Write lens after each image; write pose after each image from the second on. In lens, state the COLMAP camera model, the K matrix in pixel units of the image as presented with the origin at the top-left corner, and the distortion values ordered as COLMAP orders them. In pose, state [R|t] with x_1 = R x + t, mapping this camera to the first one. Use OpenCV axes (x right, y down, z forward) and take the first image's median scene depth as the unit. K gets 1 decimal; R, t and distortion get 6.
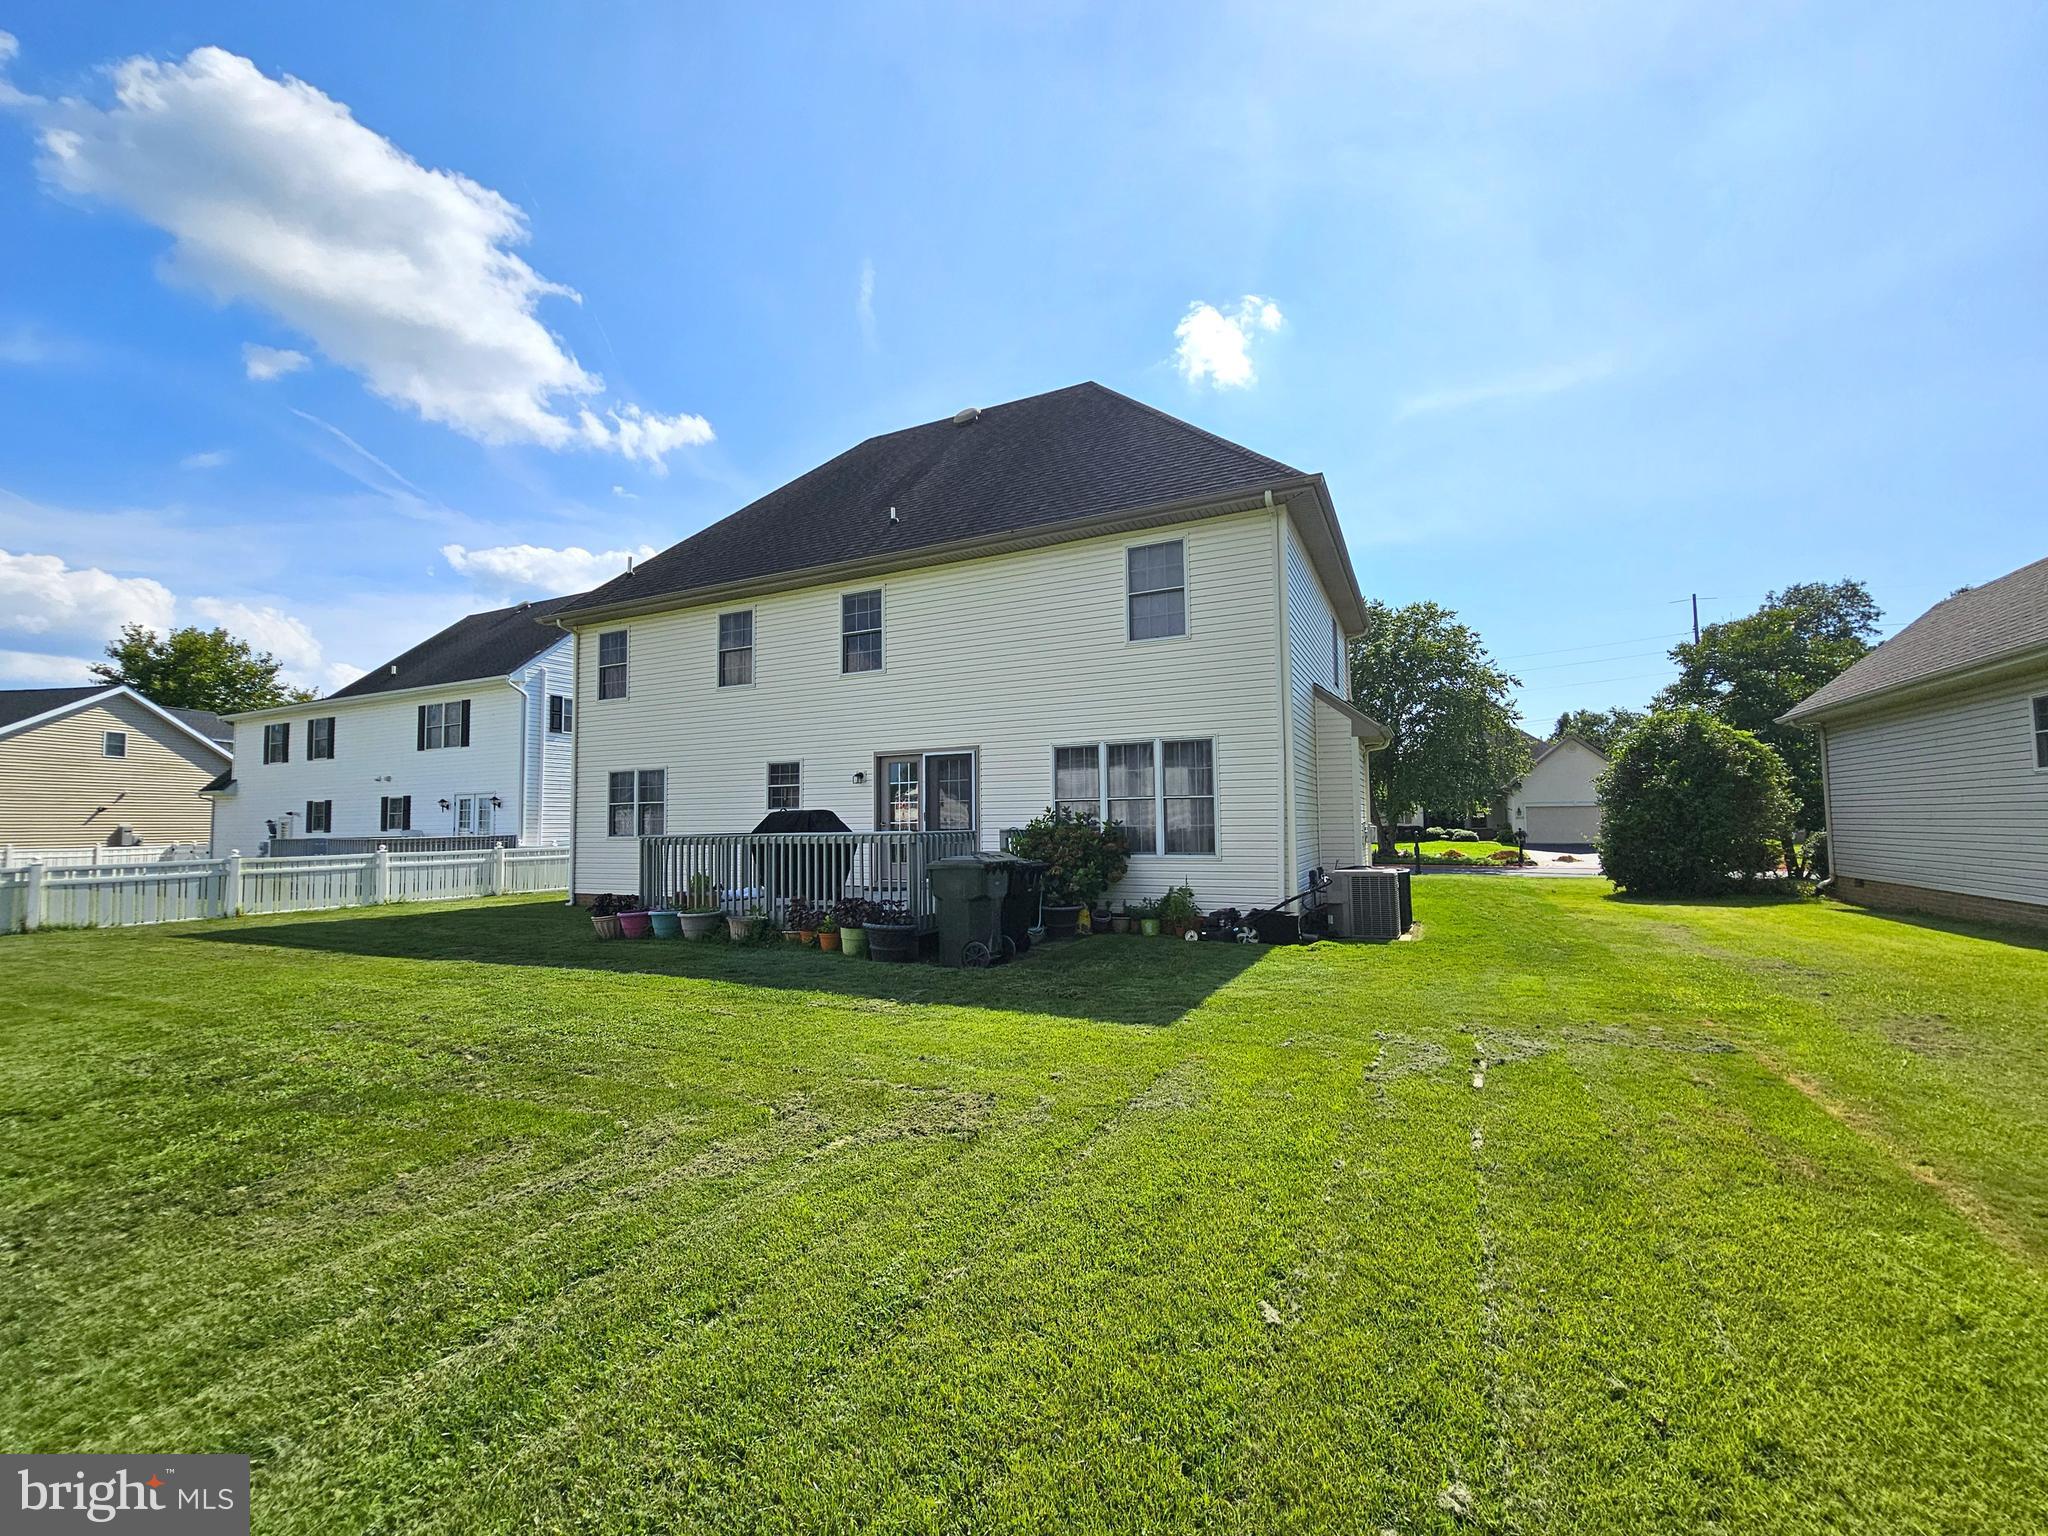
lens RADIAL K [[835.6, 0, 994.6], [0, 835.6, 762.2], [0, 0, 1]] dist [0.003571, -0.000108]
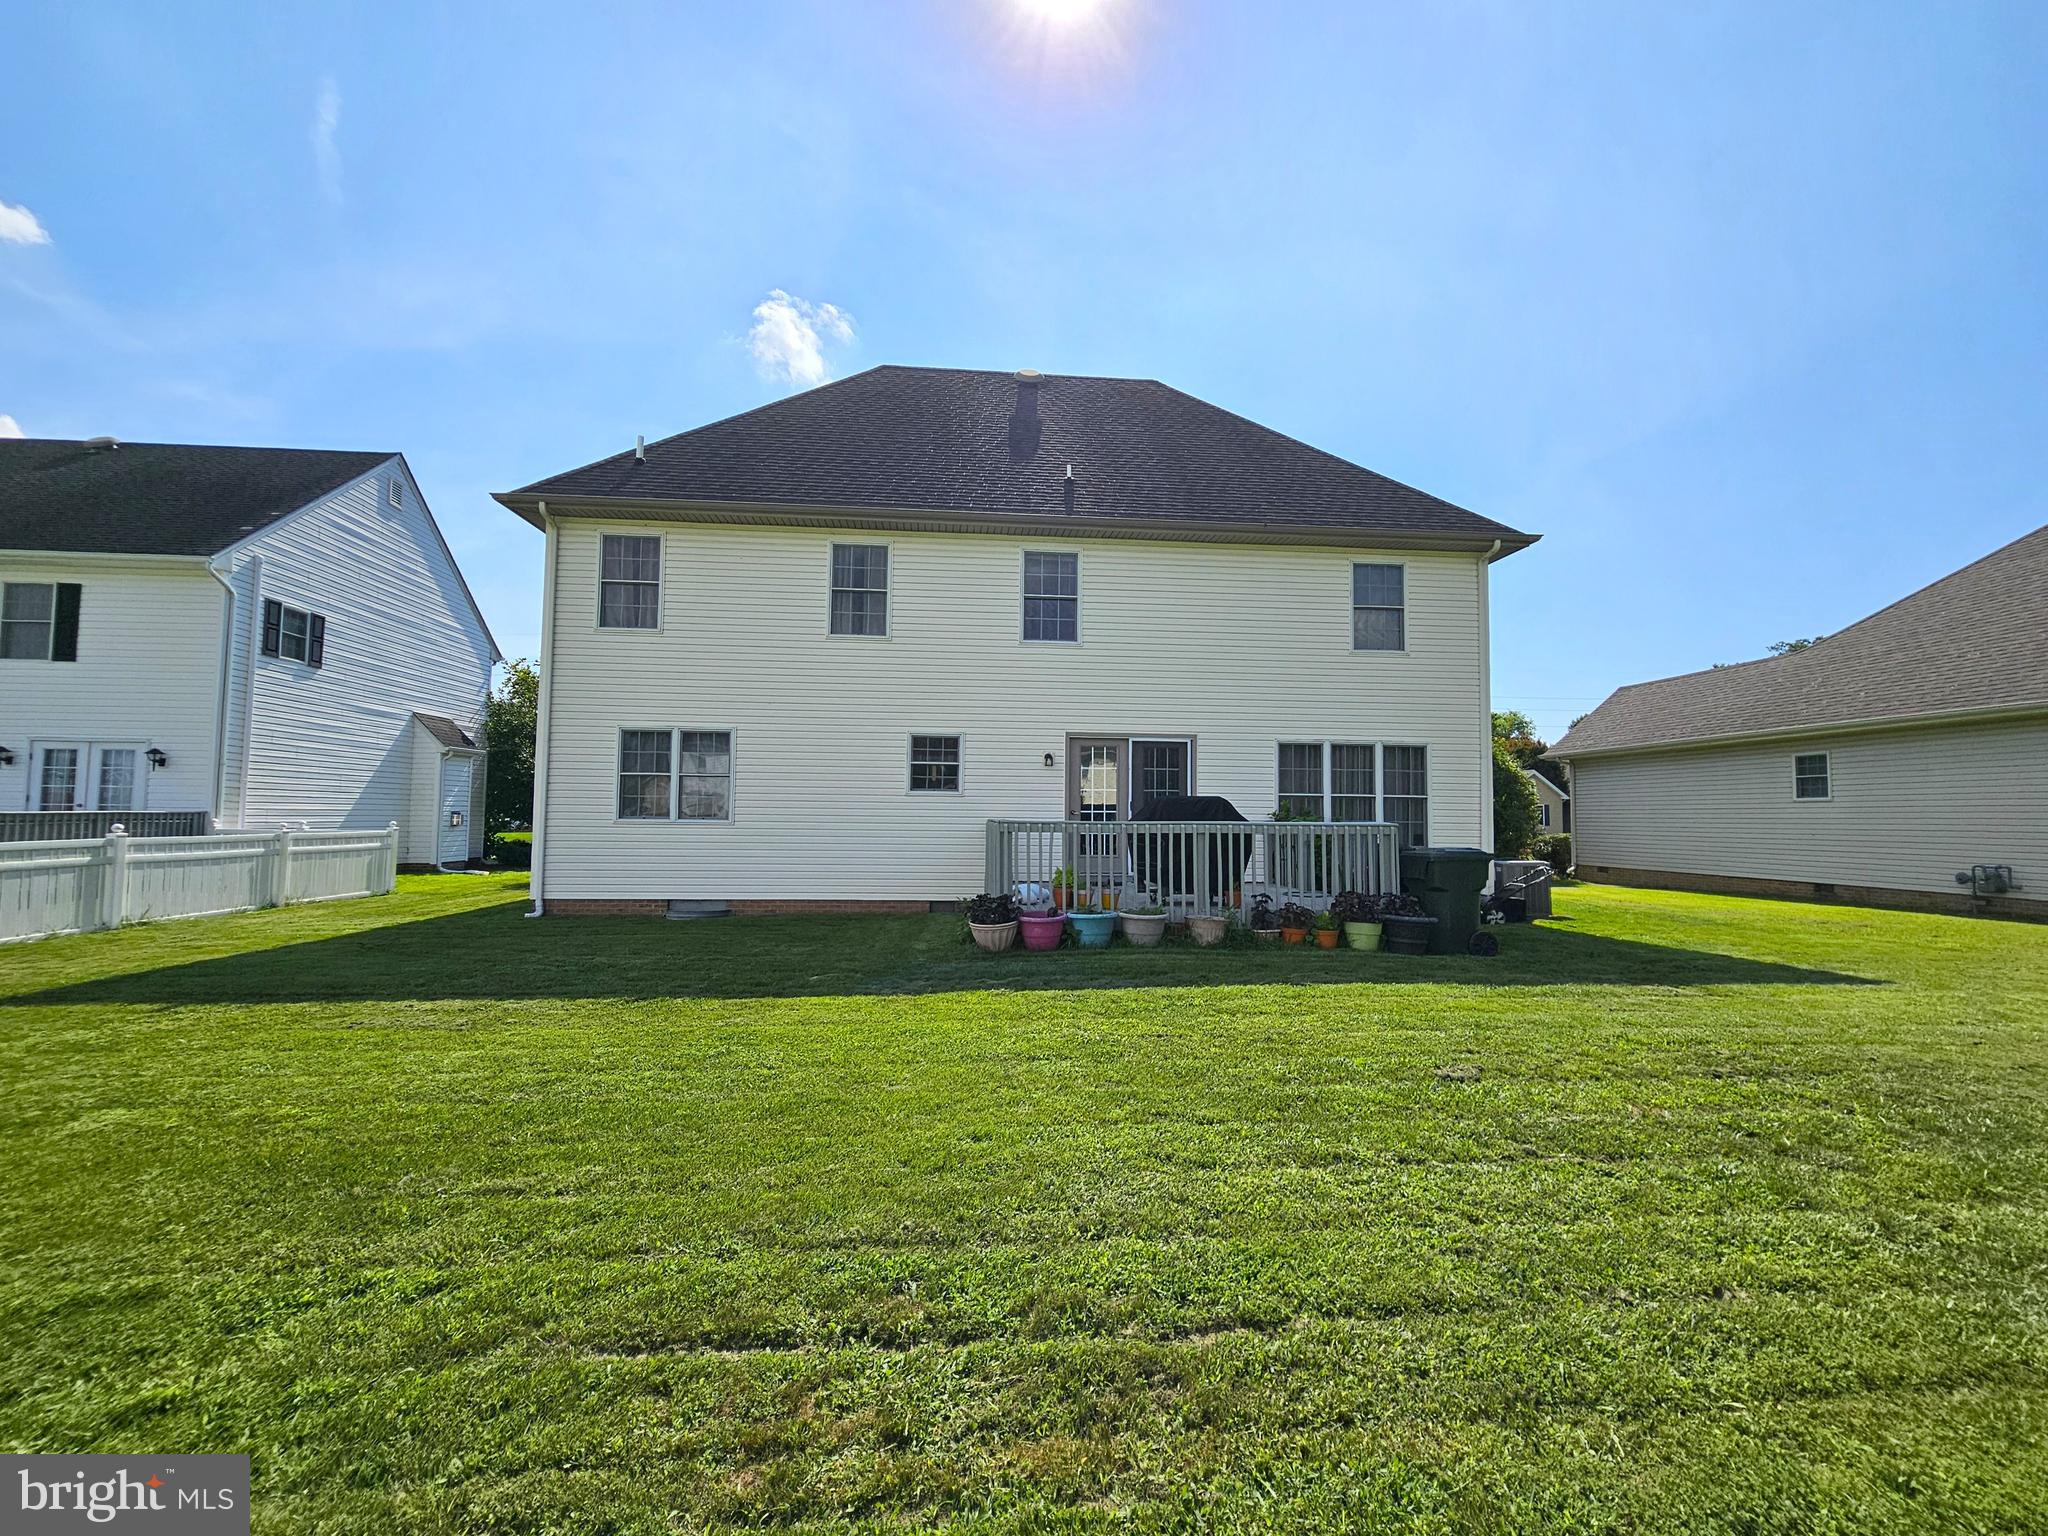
lens RADIAL K [[835.6, 0, 1022.5], [0, 835.6, 772.7], [0, 0, 1]] dist [0.003571, -0.000108]
pose [[0.858302, 0.052056, 0.510498, -0.630358], [-0.061354, 0.998115, 0.001376, 0.032077], [-0.509465, -0.032502, 0.859878, 0.241778]]
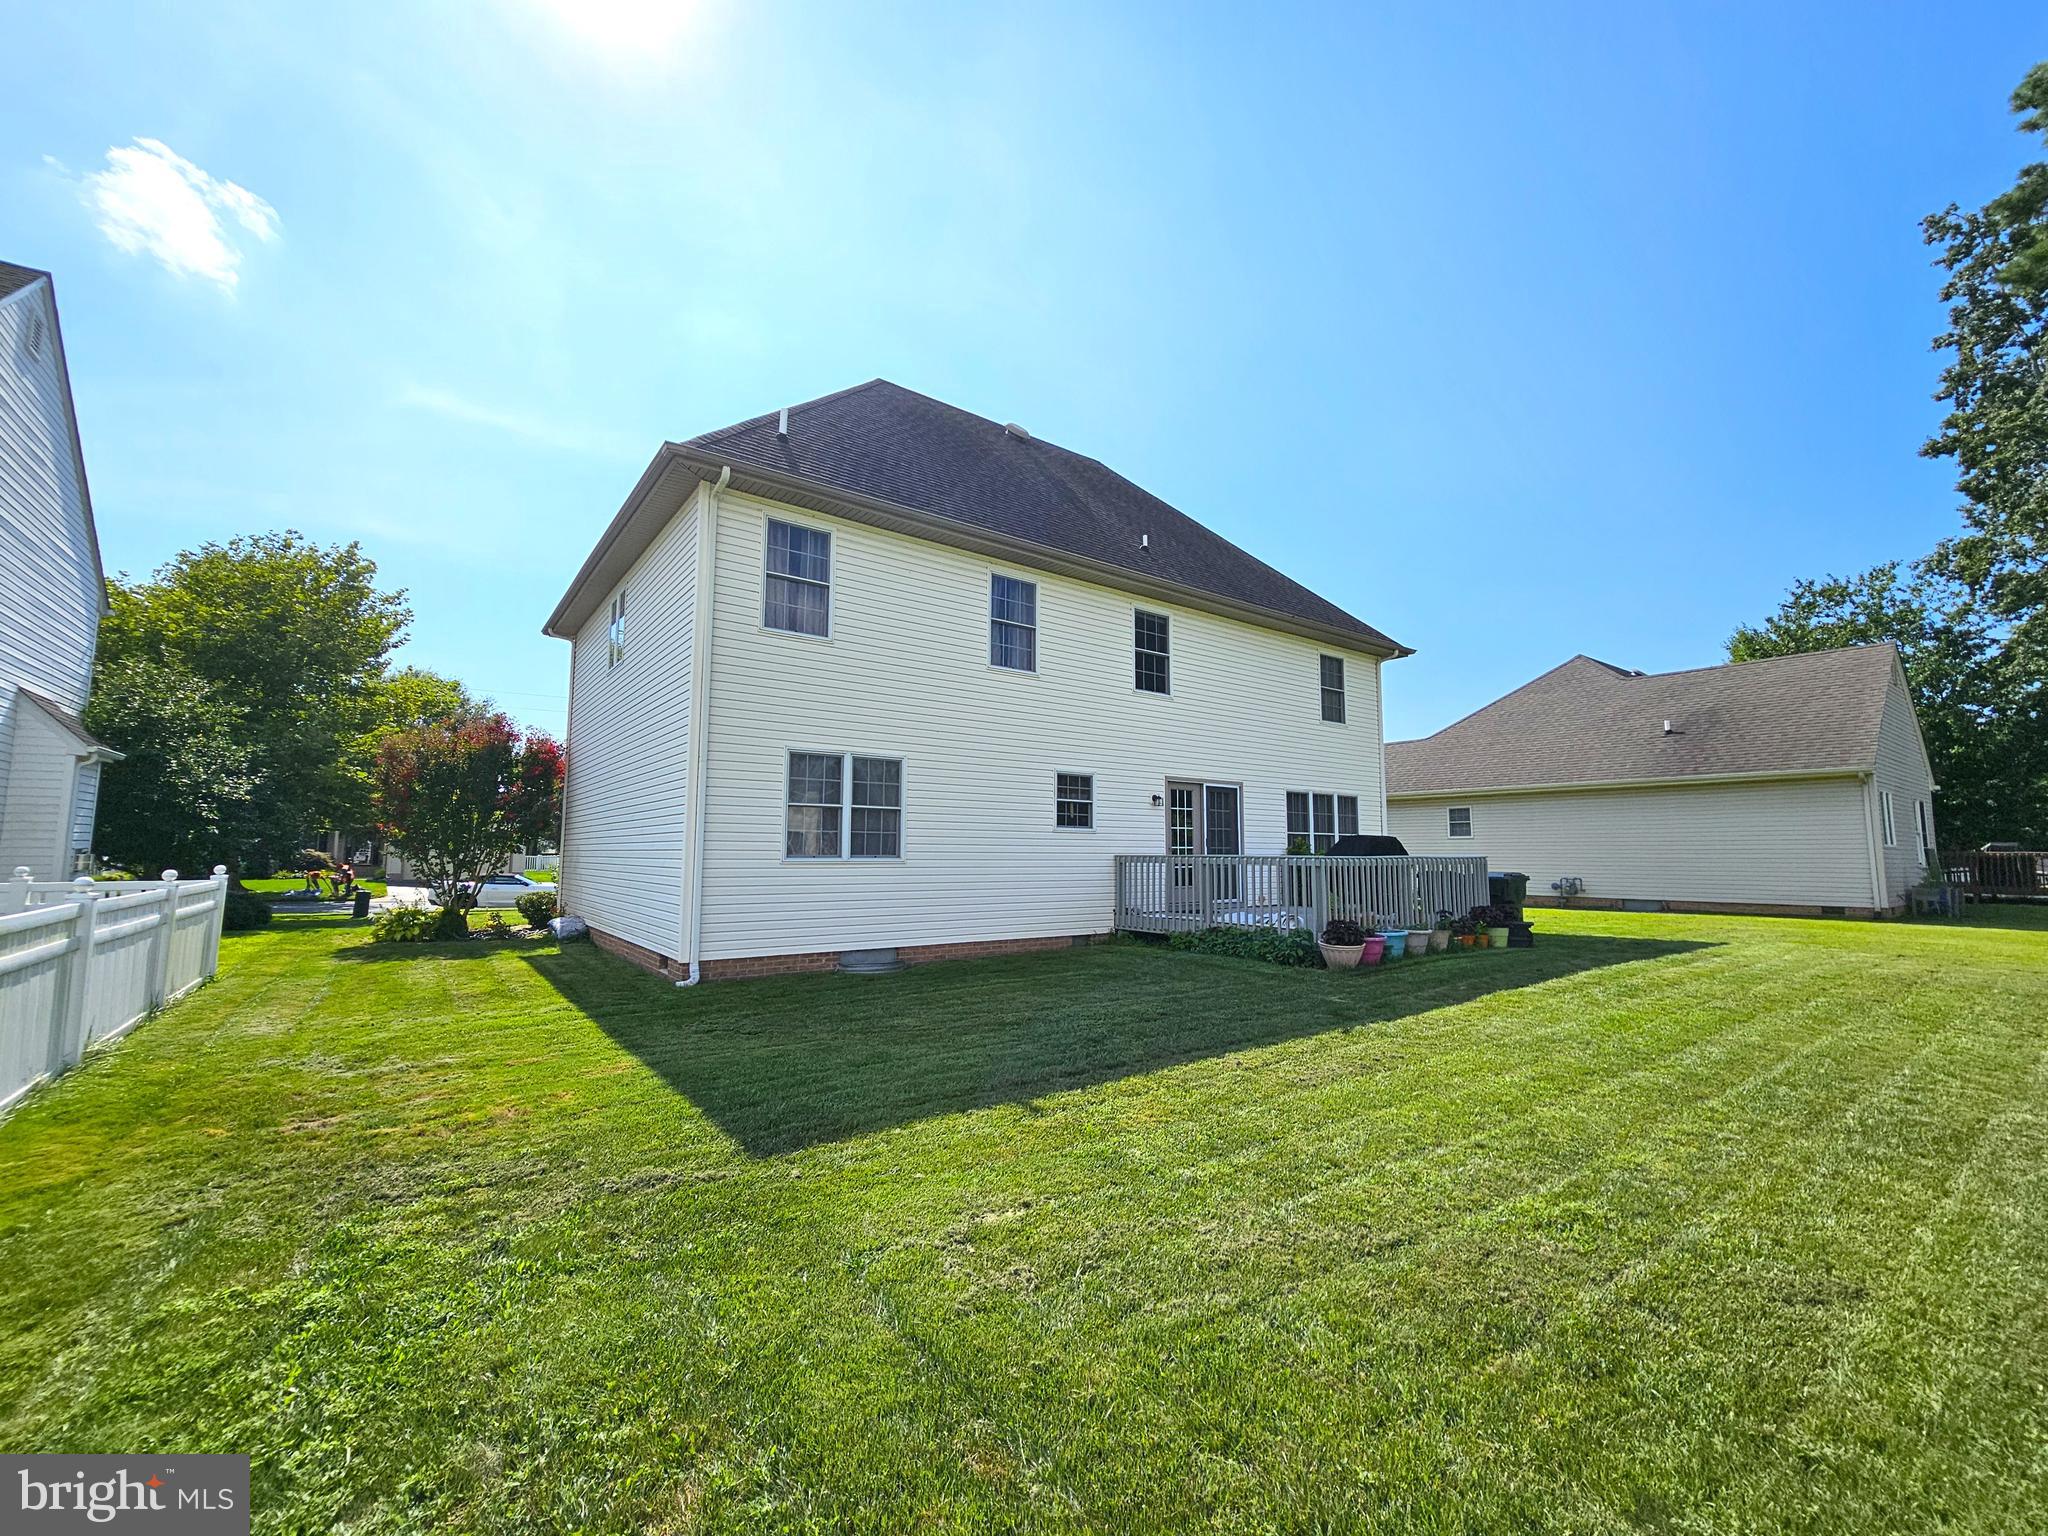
lens RADIAL K [[835.6, 0, 994.6], [0, 835.6, 773.2], [0, 0, 1]] dist [0.003571, -0.000108]
pose [[0.465671, 0.101081, 0.879166, -1.097605], [-0.076382, 0.994339, -0.073865, 0.072675], [-0.881655, -0.032756, 0.470755, 0.694271]]
